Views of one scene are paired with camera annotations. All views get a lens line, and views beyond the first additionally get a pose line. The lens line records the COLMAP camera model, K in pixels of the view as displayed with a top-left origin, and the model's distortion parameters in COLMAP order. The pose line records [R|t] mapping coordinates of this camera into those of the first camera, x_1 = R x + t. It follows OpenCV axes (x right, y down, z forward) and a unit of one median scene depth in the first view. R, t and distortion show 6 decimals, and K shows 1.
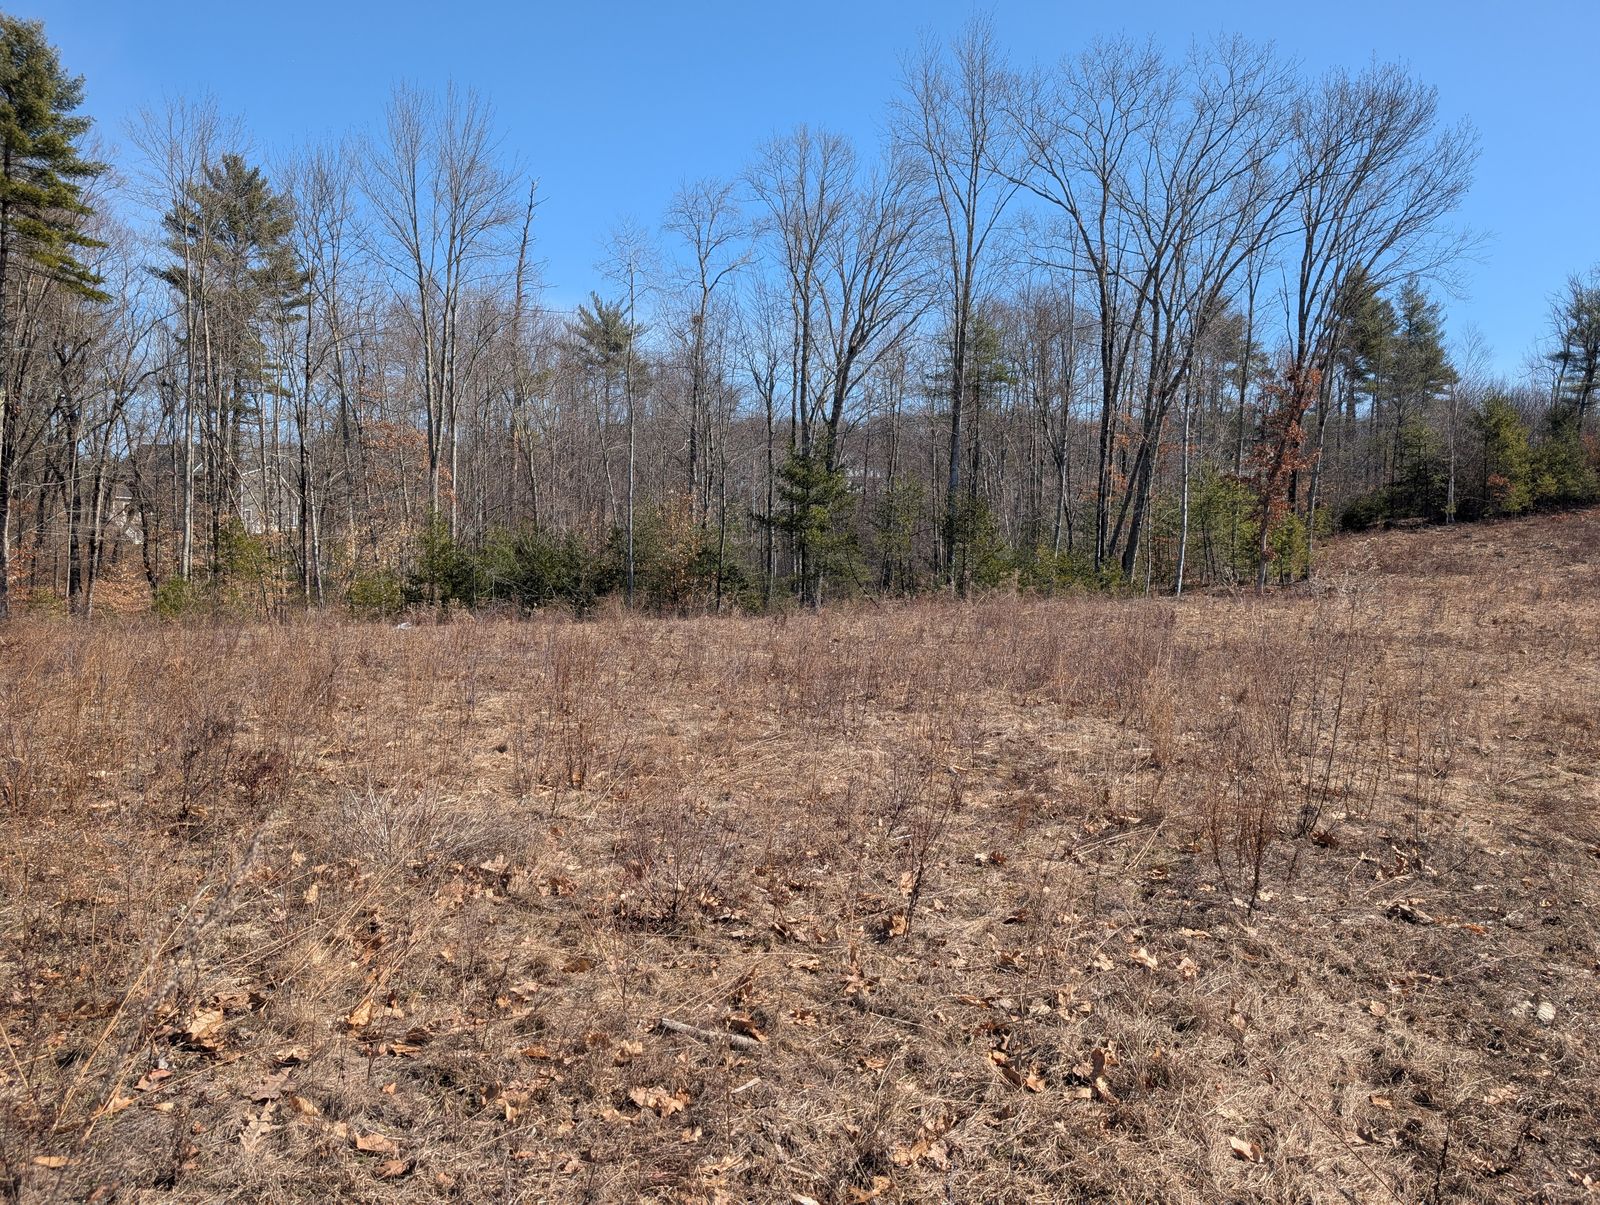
lens RADIAL K [[1146.8, 0, 794.1], [0, 1146.8, 602.3], [0, 0, 1]] dist [0.034946, -0.031263]
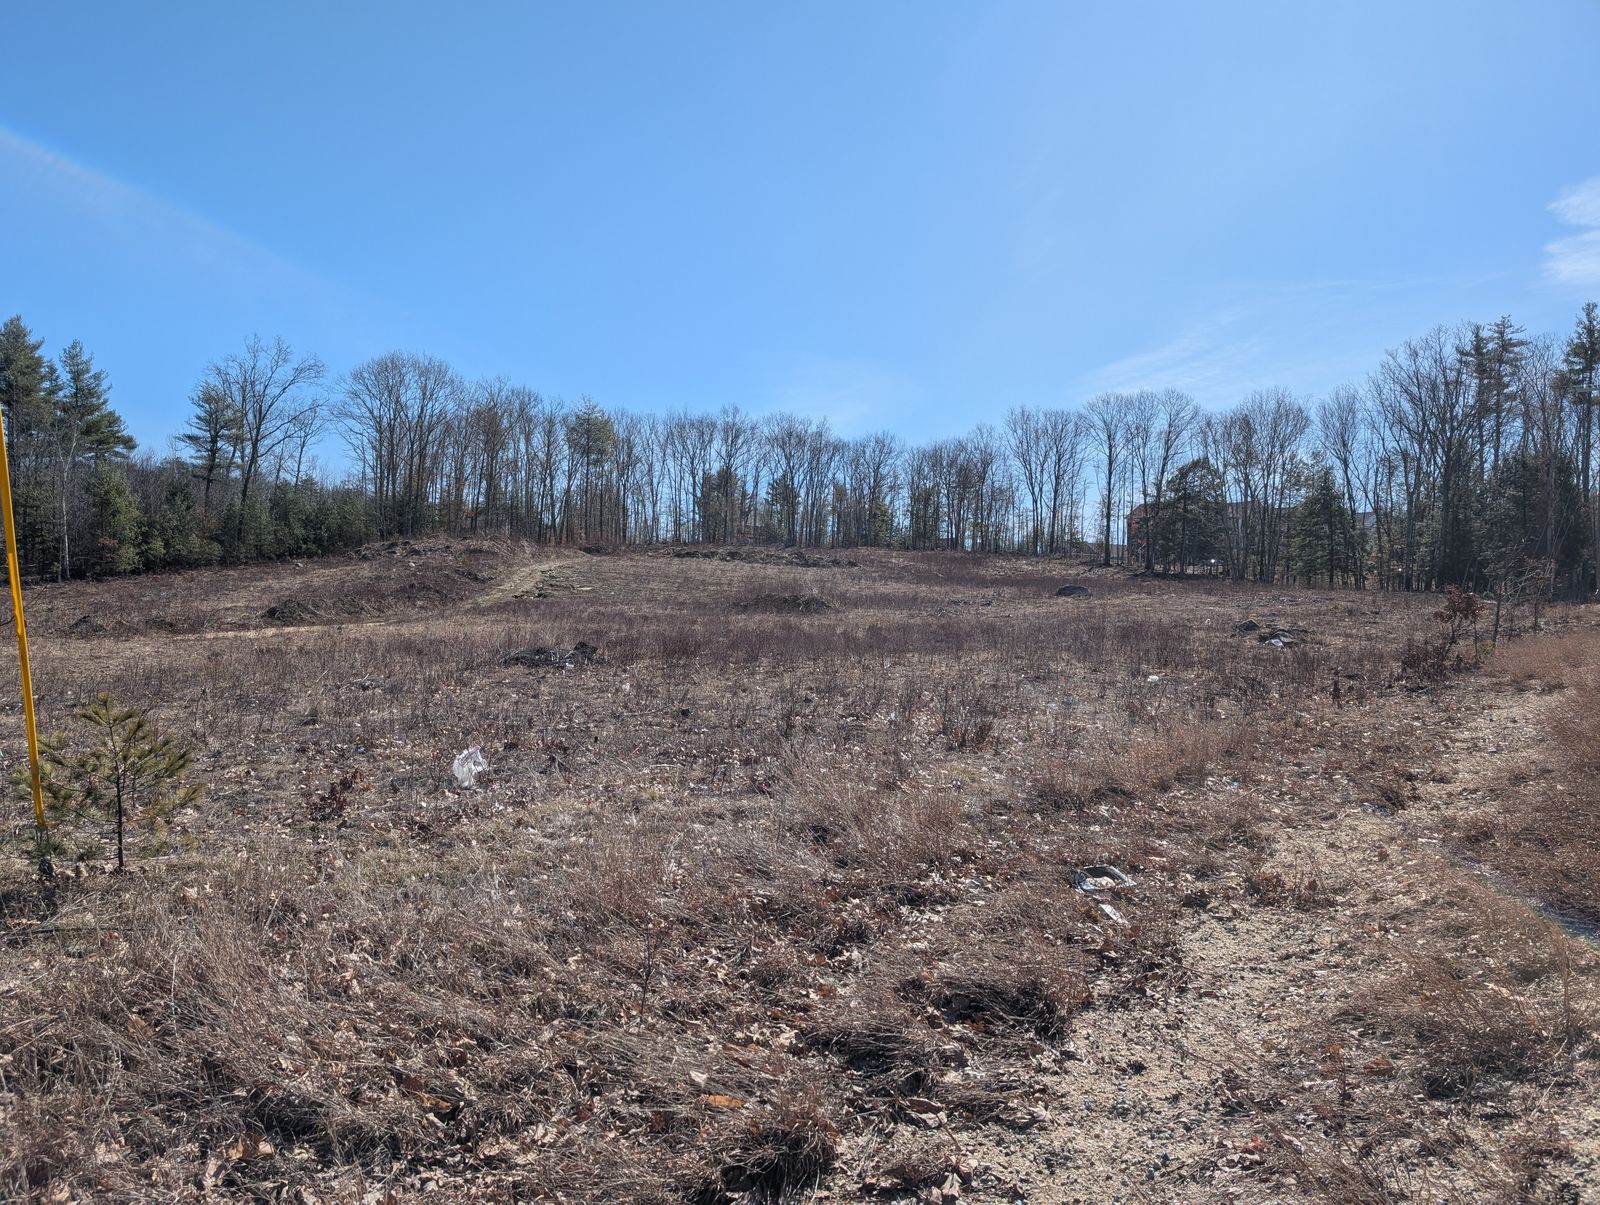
lens RADIAL K [[1146.8, 0, 784.3], [0, 1146.8, 606.4], [0, 0, 1]] dist [0.034946, -0.031263]
pose [[0.580046, -0.002707, 0.814579, 0.156655], [0.037146, 0.999042, -0.023131, 0.009763], [-0.813736, 0.043675, 0.579591, -0.312520]]
